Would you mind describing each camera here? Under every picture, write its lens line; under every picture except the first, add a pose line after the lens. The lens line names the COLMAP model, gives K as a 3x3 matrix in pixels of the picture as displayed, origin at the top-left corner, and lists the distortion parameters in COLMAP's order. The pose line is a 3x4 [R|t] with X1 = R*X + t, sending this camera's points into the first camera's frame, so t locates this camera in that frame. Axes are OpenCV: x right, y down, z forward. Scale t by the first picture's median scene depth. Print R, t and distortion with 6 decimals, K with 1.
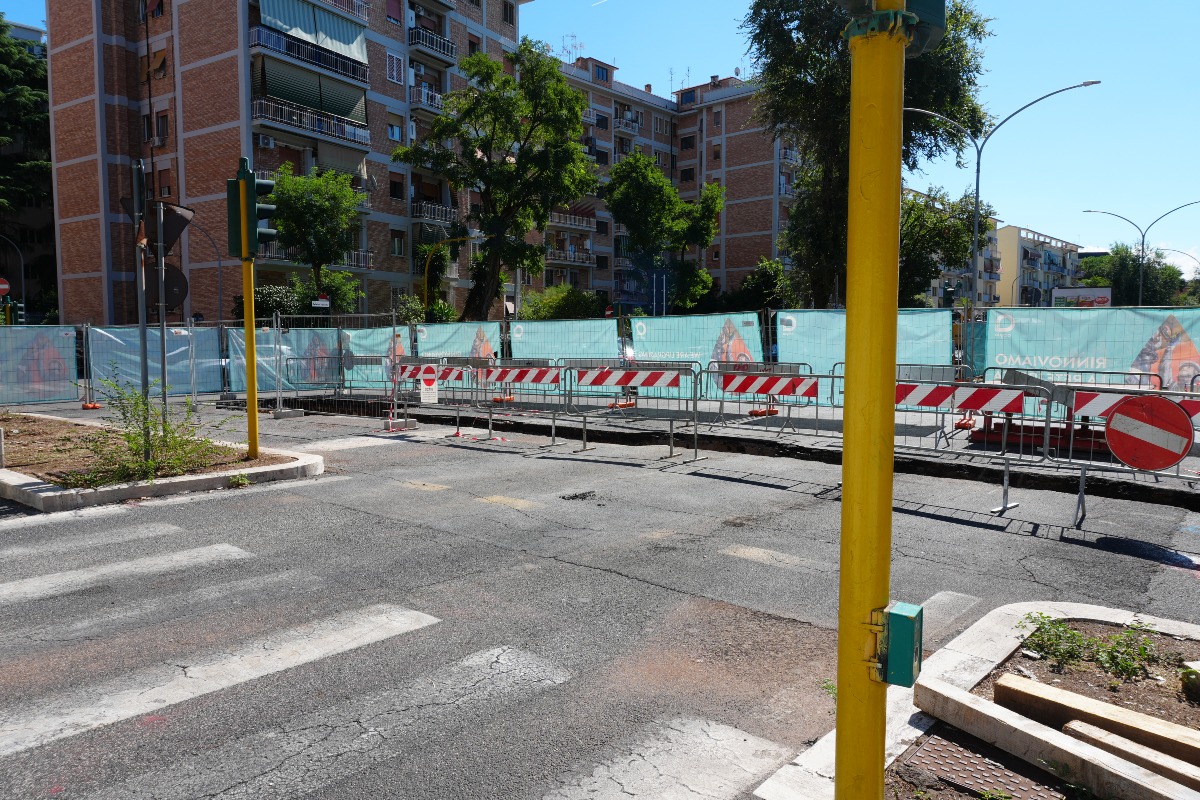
lens RADIAL K [[805.9, 0, 601.1], [0, 805.9, 399.9], [0, 0, 1]] dist [-0.001949, -0.001965]
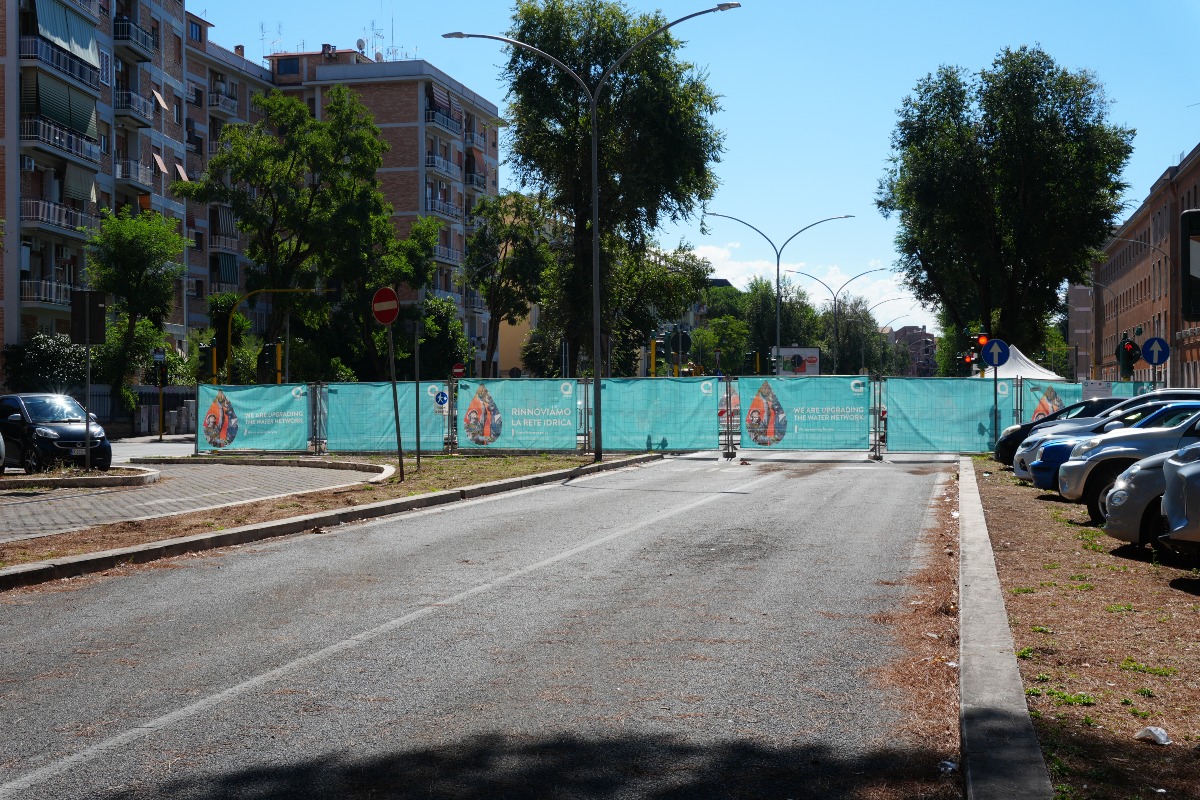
lens RADIAL K [[1484.3, 0, 599.7], [0, 1484.3, 400.2], [0, 0, 1]] dist [0.011783, 0.000000]
pose [[0.876950, 0.001968, 0.480578, -0.324158], [0.032298, 0.997489, -0.063022, 0.024272], [-0.479495, 0.070789, 0.874685, -0.329235]]
